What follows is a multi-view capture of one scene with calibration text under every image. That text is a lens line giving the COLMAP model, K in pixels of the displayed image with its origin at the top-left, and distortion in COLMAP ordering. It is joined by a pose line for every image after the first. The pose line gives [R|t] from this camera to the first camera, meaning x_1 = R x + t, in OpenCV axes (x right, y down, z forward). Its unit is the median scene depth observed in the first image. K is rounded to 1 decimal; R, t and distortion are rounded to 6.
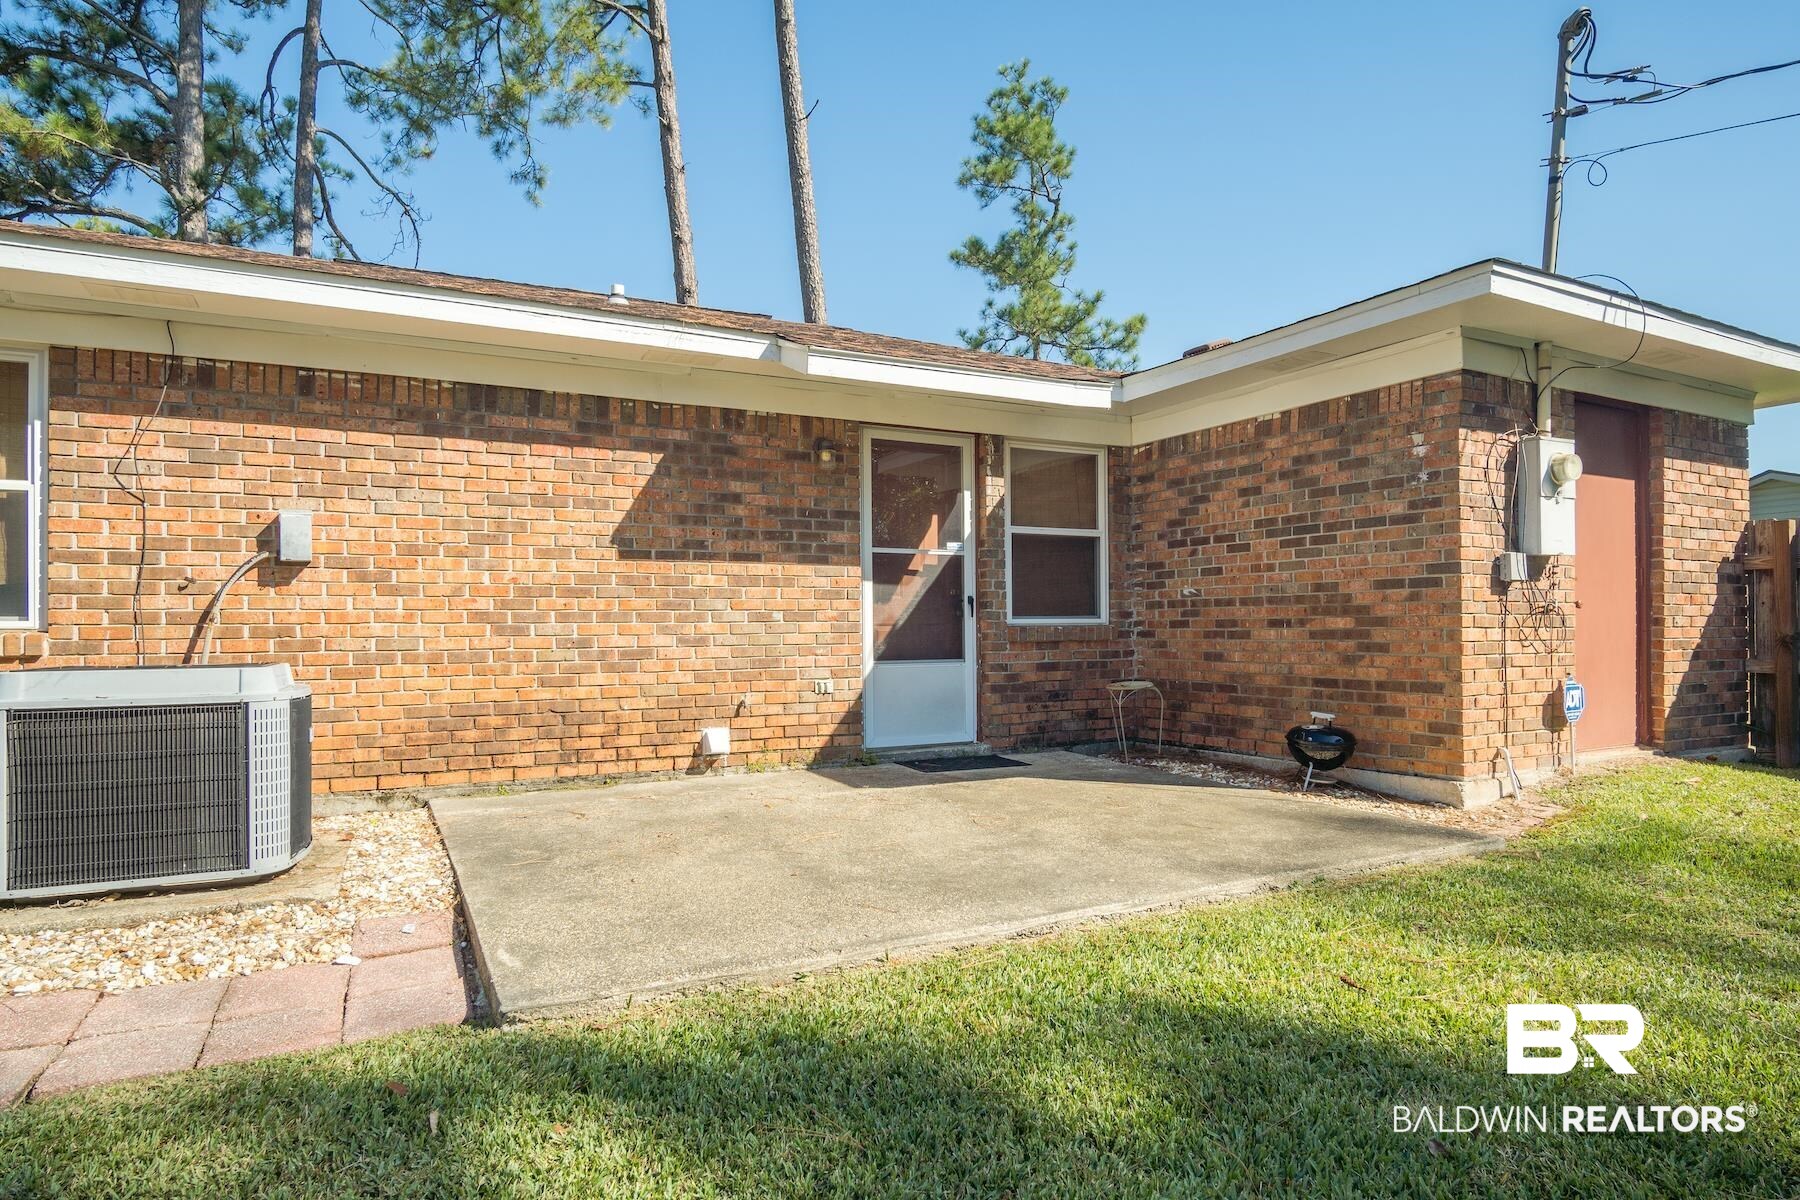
lens RADIAL K [[992.5, 0, 877.6], [0, 992.5, 628.3], [0, 0, 1]] dist [-0.028087, 0.000608]
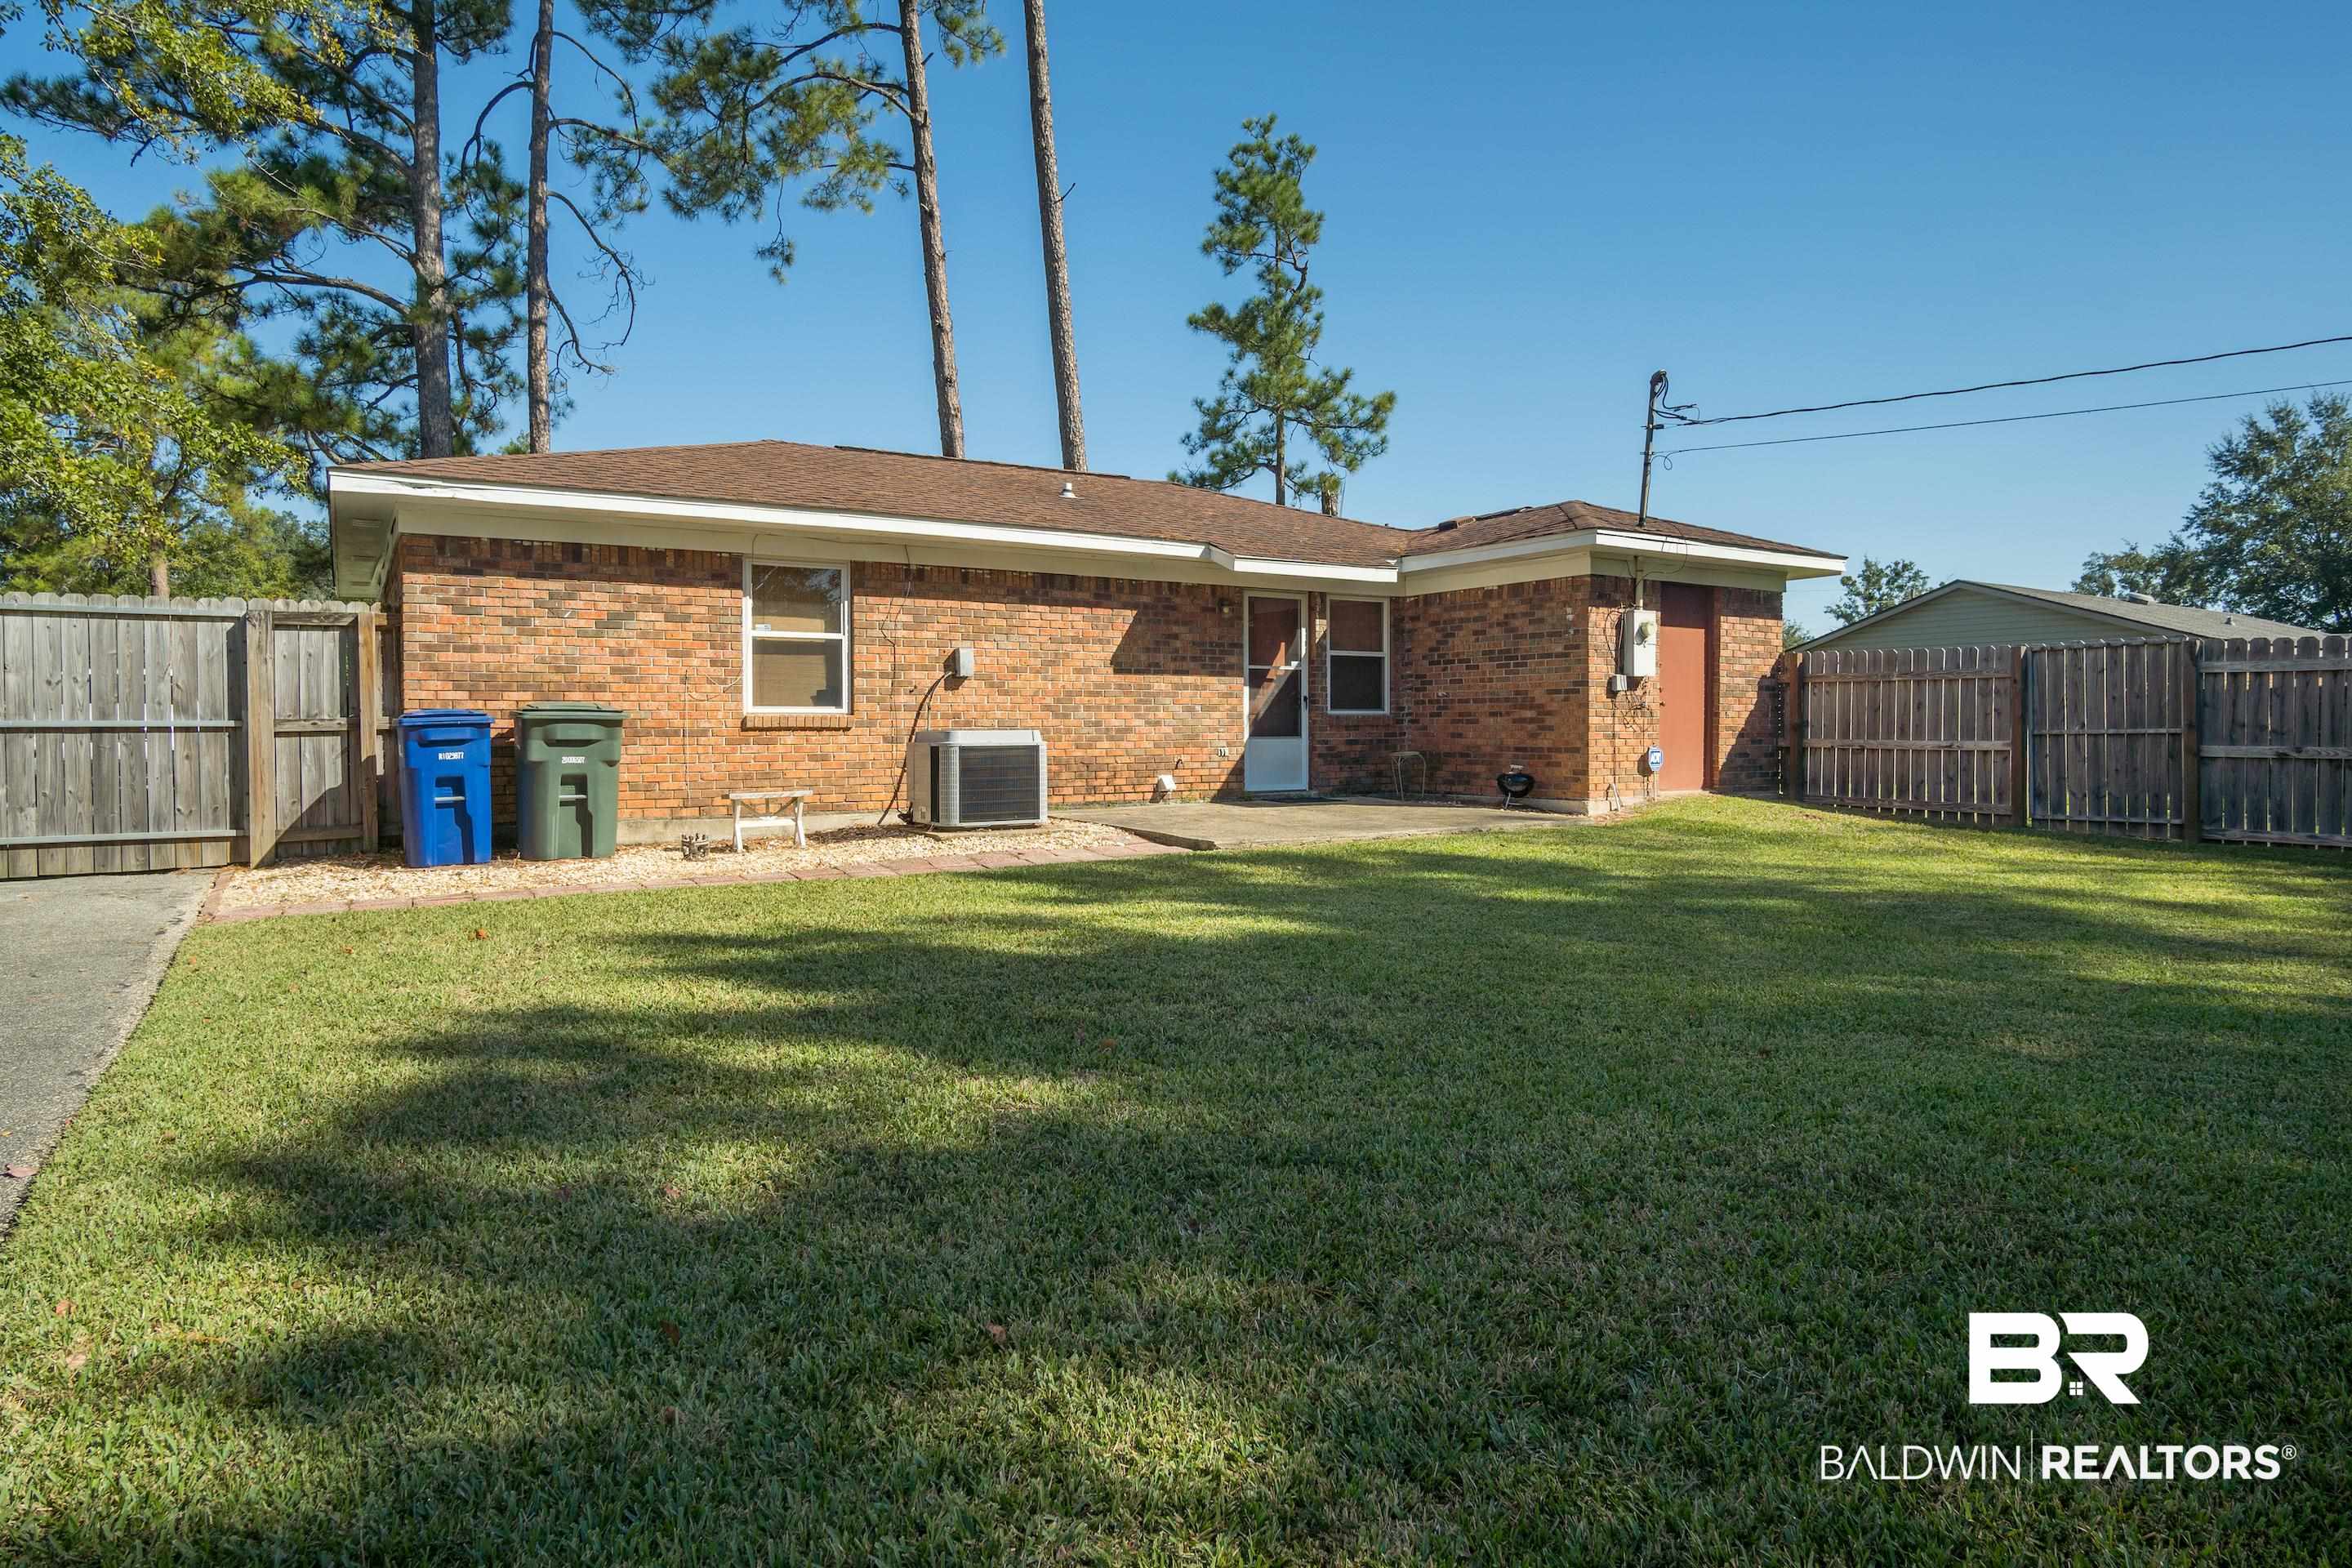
lens RADIAL K [[1292.3, 0, 1176.4], [0, 1292.3, 766.4], [0, 0, 1]] dist [-0.037520, 0.009708]
pose [[0.994105, -0.000265, 0.108424, -0.383608], [-0.003076, 0.999526, 0.030647, 0.019277], [-0.108381, -0.030800, 0.993632, -1.166410]]
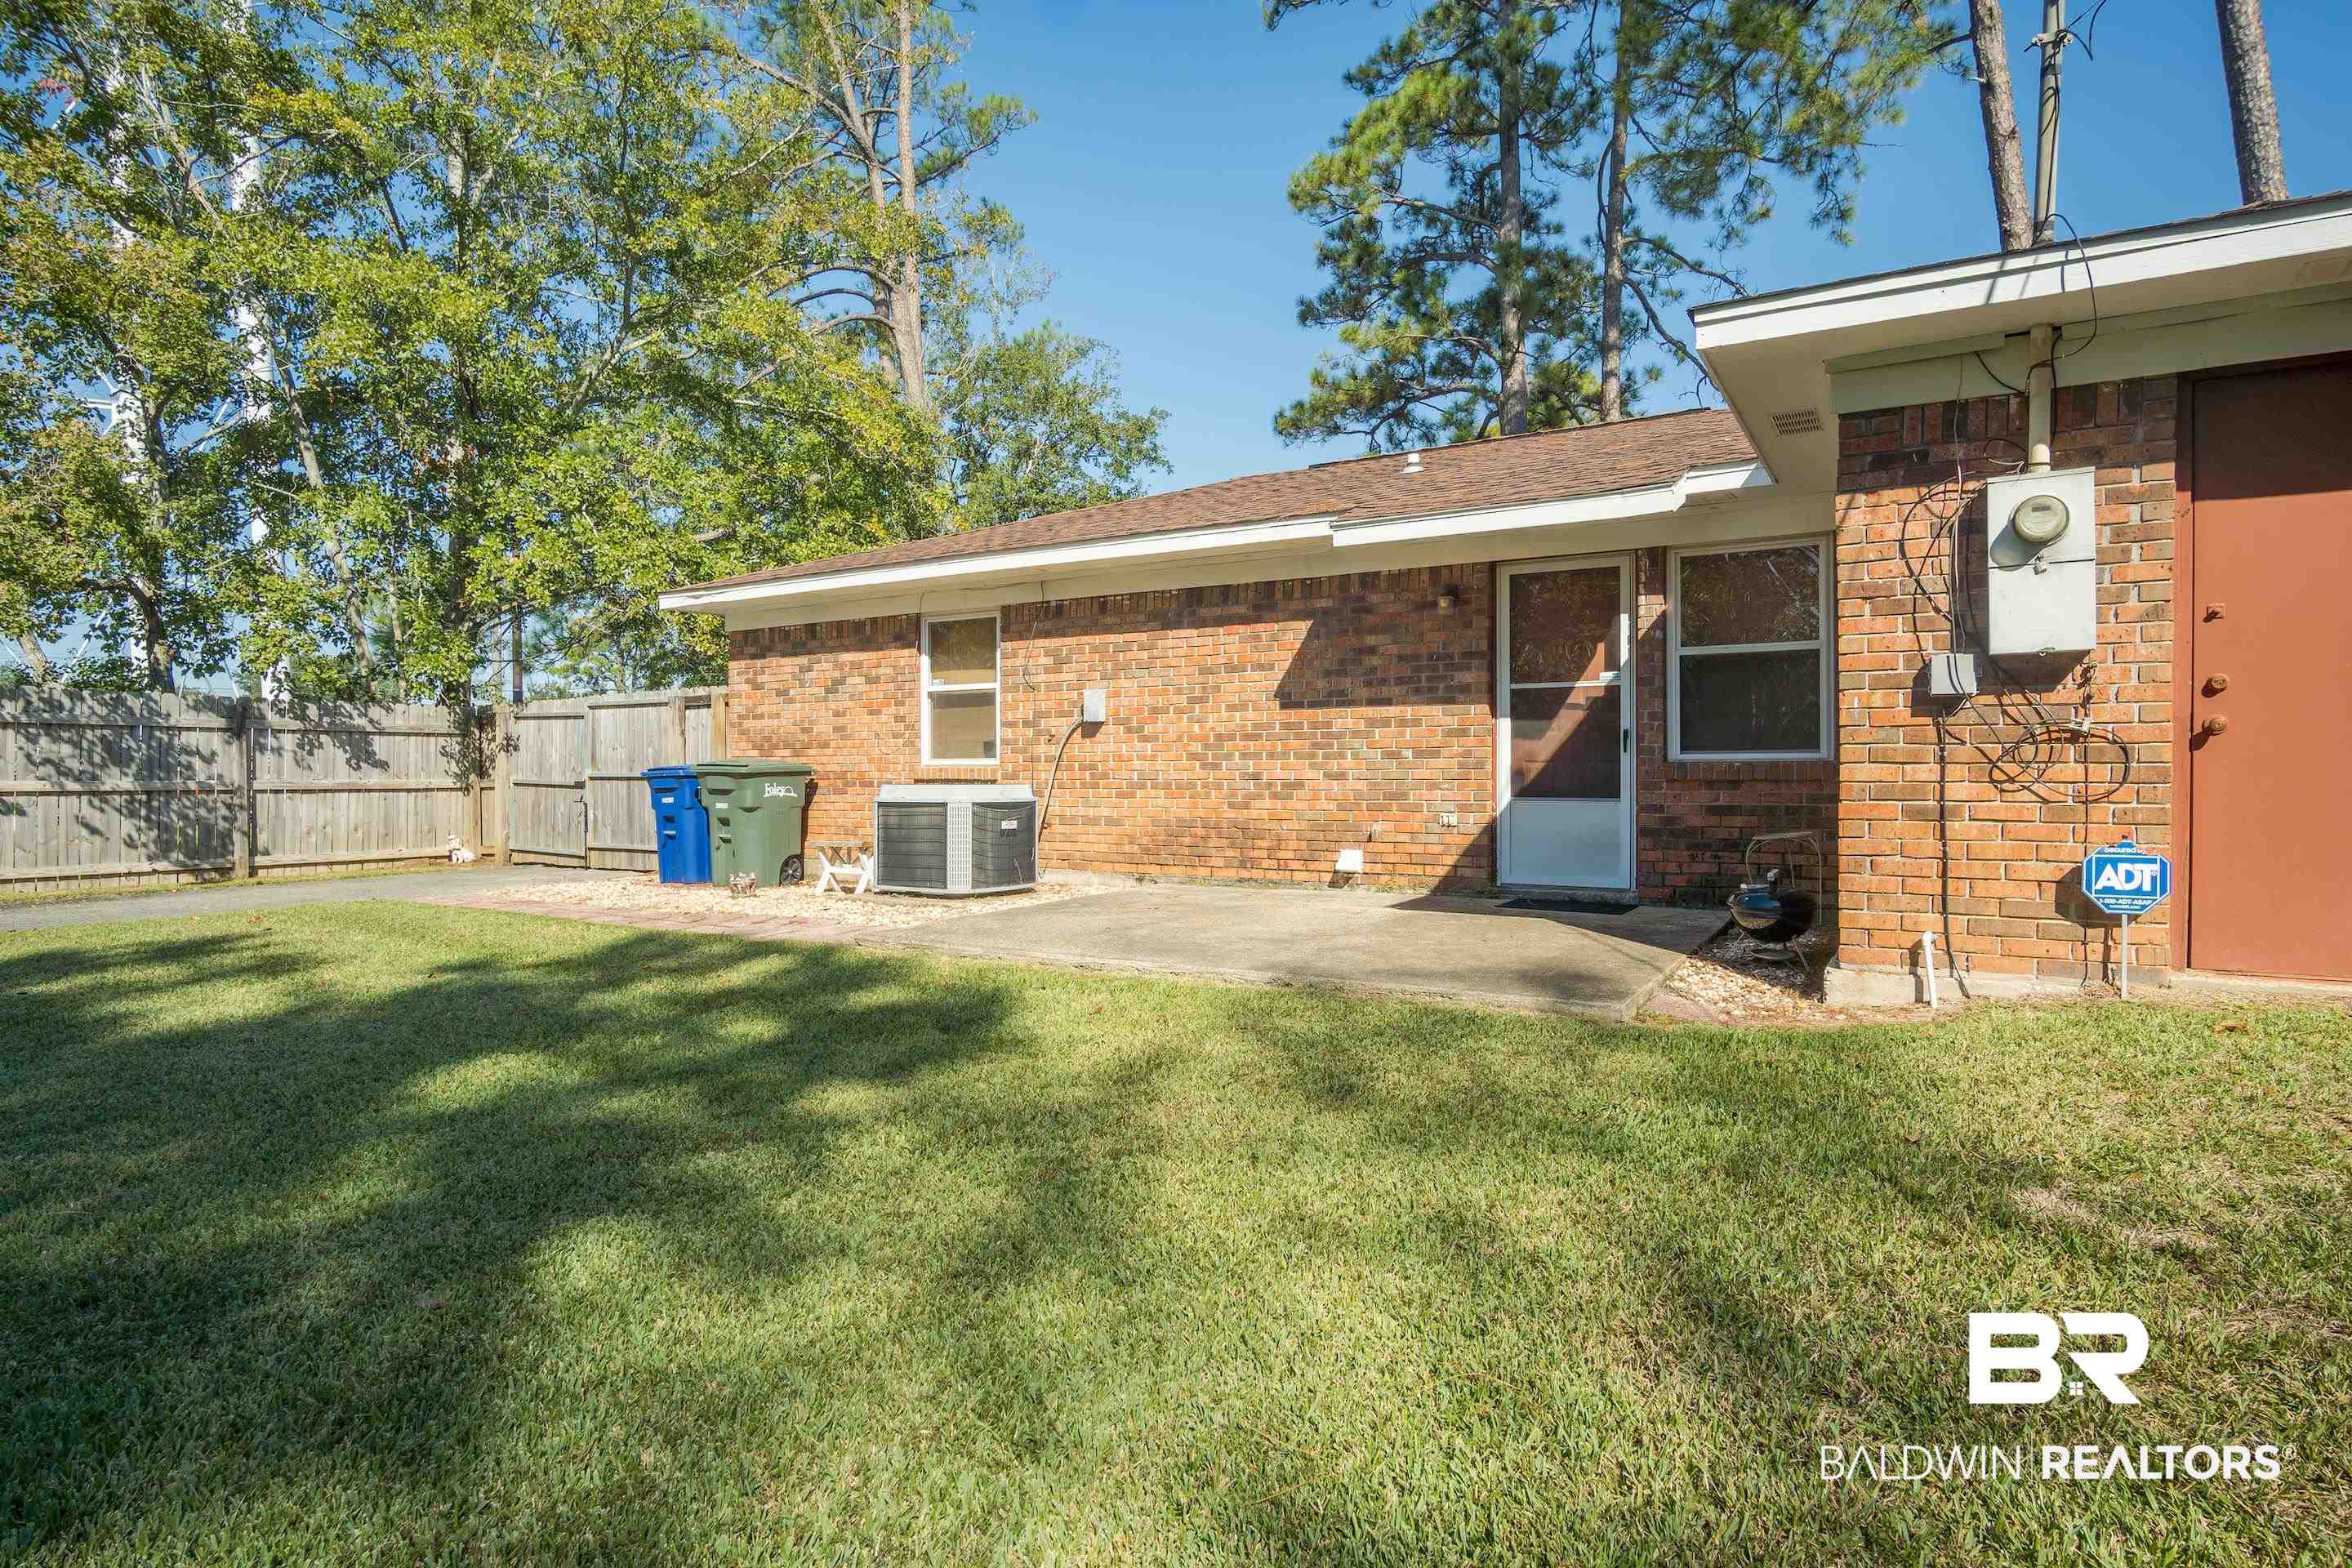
lens RADIAL K [[1276.1, 0, 1254.3], [0, 1276.1, 793.3], [0, 0, 1]] dist [-0.024628, 0.001167]
pose [[0.540183, 0.018427, -0.841346, 1.047135], [-0.001305, 0.999777, 0.021059, 0.002573], [0.841547, -0.010278, 0.540086, 0.094407]]
